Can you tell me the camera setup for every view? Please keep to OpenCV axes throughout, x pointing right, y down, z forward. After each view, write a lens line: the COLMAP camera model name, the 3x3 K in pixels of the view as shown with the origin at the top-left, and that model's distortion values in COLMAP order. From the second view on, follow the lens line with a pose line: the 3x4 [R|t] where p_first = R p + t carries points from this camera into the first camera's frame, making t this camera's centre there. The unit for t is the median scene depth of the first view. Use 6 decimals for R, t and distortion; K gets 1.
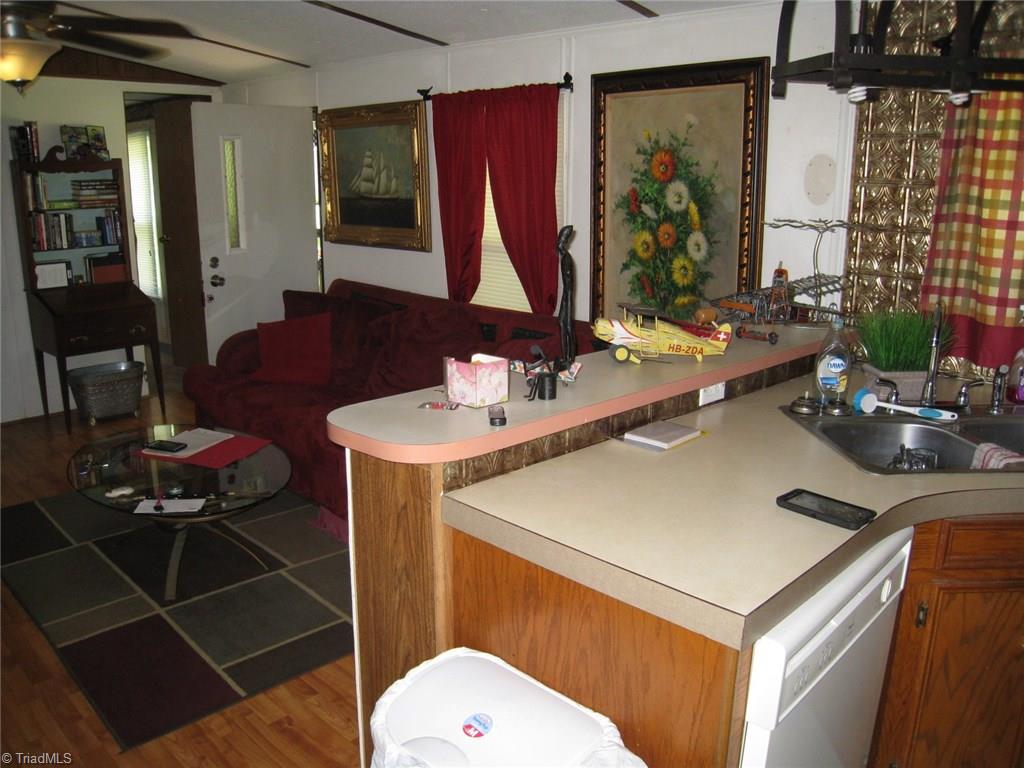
lens RADIAL K [[853.7, 0, 512.0], [0, 853.7, 384.0], [0, 0, 1]] dist [-0.160788, 0.109744]
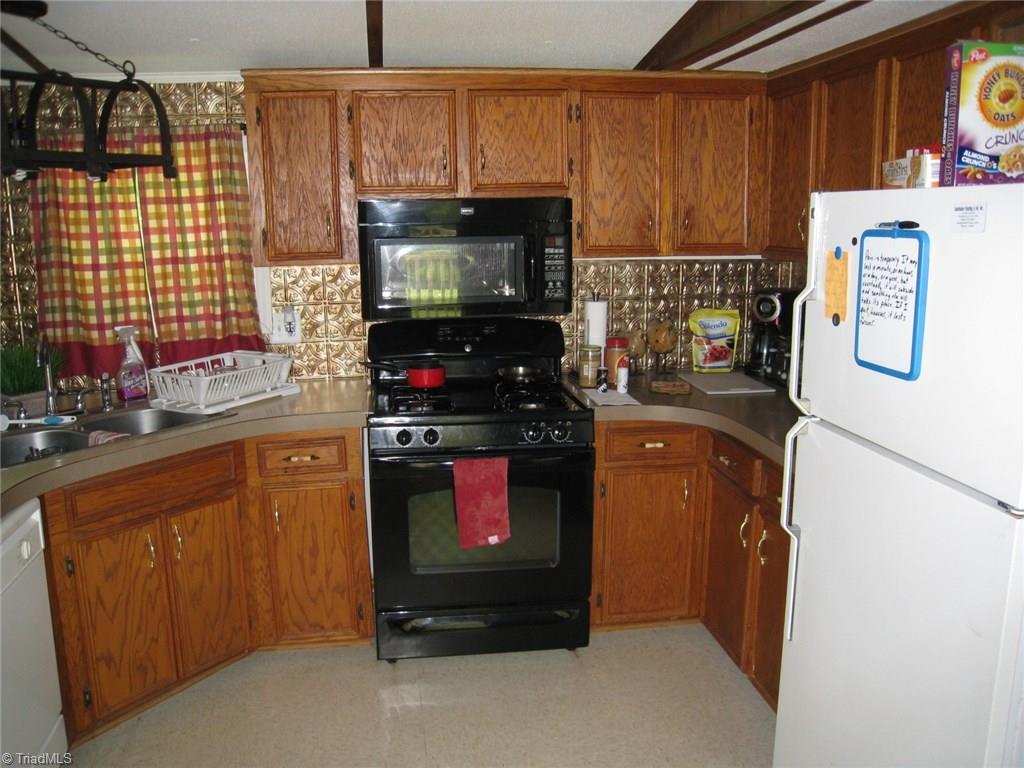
lens RADIAL K [[853.7, 0, 512.0], [0, 853.7, 384.0], [0, 0, 1]] dist [-0.160788, 0.109744]
pose [[0.609986, -0.160052, 0.776080, -0.026043], [0.201720, 0.978488, 0.043245, 0.061235], [-0.766306, 0.130172, 0.629150, -0.296655]]
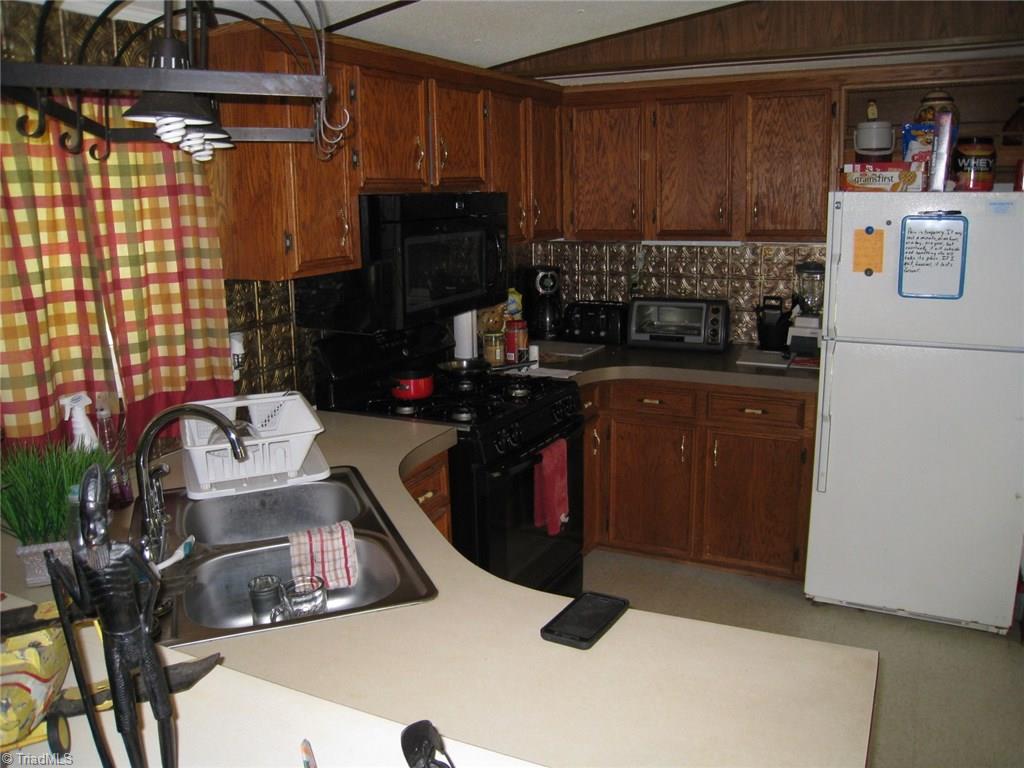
lens RADIAL K [[853.7, 0, 512.0], [0, 853.7, 384.0], [0, 0, 1]] dist [-0.160788, 0.109744]
pose [[-0.302516, -0.200510, 0.931815, -0.242154], [0.248165, 0.927335, 0.280113, -0.215519], [-0.920271, 0.315982, -0.230774, 0.739567]]
